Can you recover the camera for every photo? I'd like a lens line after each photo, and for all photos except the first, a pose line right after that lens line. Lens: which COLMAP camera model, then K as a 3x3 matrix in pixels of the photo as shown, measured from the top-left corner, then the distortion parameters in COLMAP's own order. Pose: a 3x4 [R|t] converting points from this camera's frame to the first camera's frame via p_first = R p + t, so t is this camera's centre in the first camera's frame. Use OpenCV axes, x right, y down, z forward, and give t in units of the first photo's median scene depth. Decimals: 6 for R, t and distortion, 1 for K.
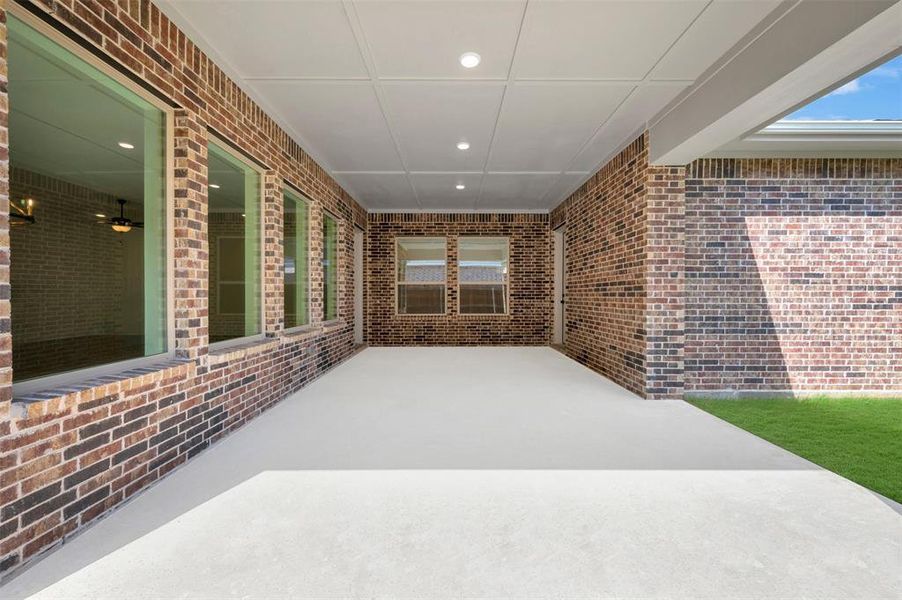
lens RADIAL K [[356.7, 0, 453.6], [0, 356.7, 297.8], [0, 0, 1]] dist [0.001104, 0.000133]
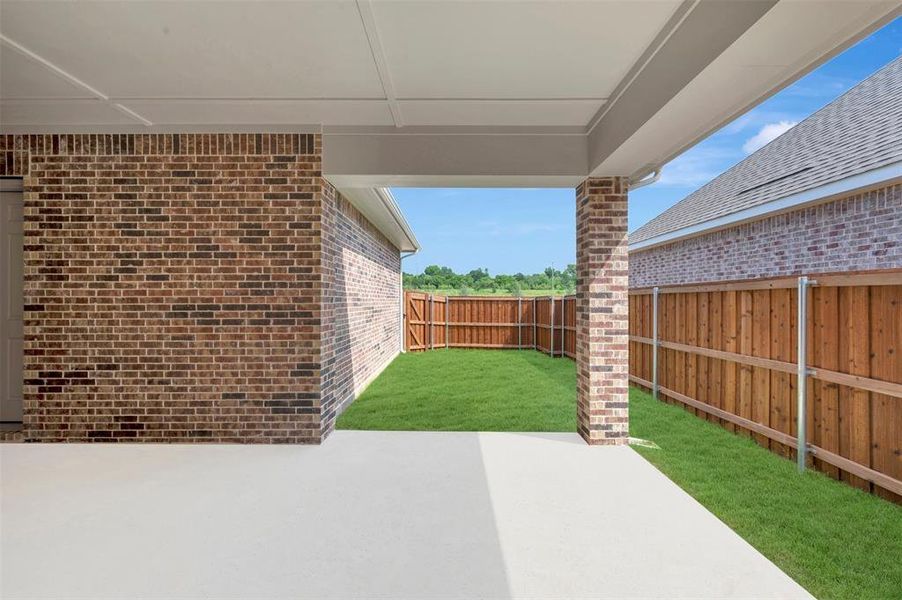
lens RADIAL K [[364.3, 0, 455.2], [0, 364.3, 299.3], [0, 0, 1]] dist [0.000486, 0.000046]
pose [[-0.004946, 0.002133, 0.999985, -0.335442], [0.005231, 0.999984, -0.002107, -0.059461], [-0.999974, 0.005220, -0.004957, 0.650536]]
